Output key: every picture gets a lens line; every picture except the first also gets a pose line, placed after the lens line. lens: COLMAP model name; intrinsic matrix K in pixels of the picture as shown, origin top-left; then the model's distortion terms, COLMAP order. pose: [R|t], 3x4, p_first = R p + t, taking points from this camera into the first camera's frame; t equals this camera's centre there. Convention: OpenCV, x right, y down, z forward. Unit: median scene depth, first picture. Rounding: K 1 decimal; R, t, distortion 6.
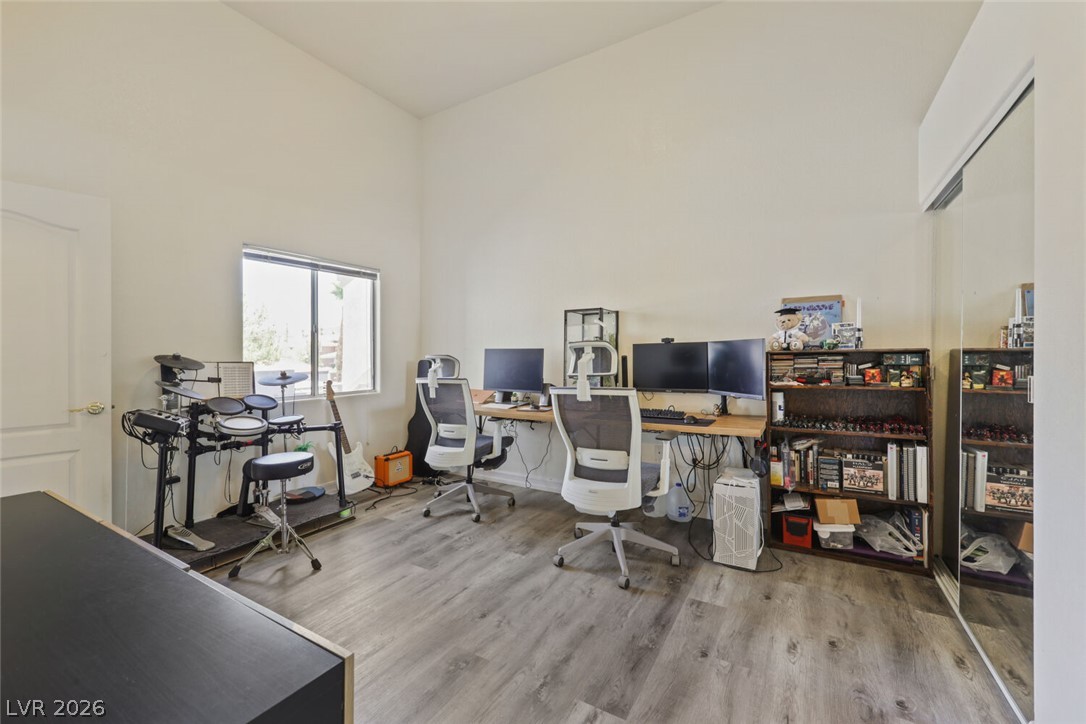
lens RADIAL K [[438.8, 0, 545.3], [0, 438.8, 359.4], [0, 0, 1]] dist [0.000215, 0.000290]
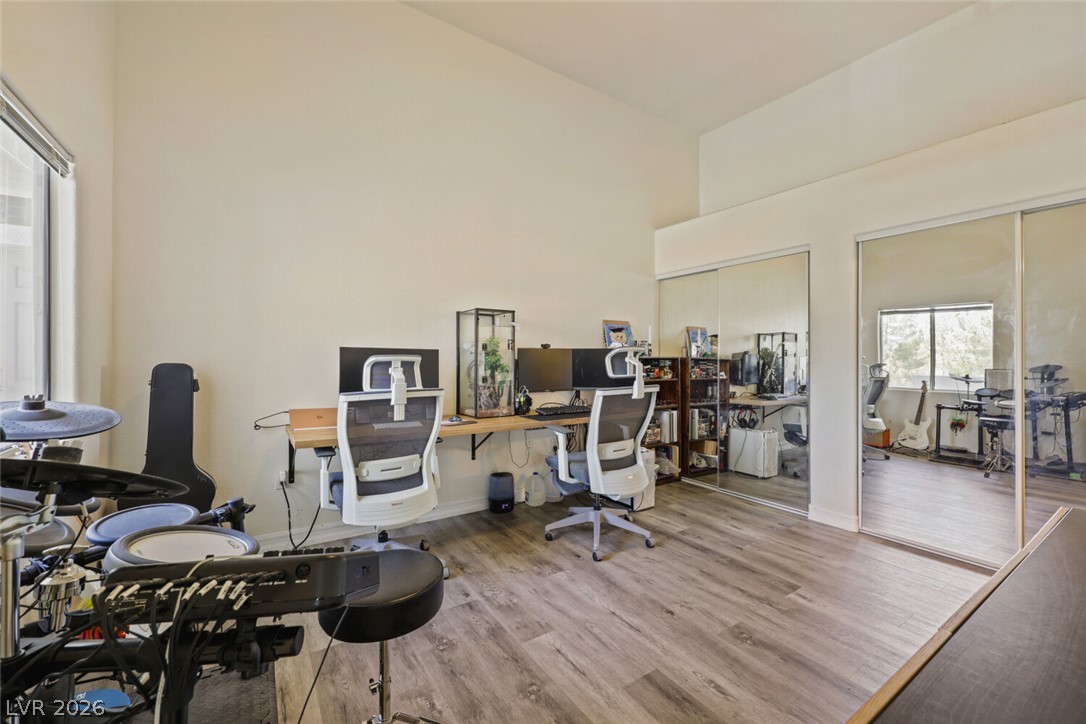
lens RADIAL K [[438.8, 0, 546.2], [0, 438.8, 360.6], [0, 0, 1]] dist [0.000215, 0.000290]
pose [[0.432904, 0.003528, 0.901433, -0.990830], [-0.004875, 0.999987, -0.001572, -0.004984], [-0.901427, -0.003714, 0.432915, 0.674380]]
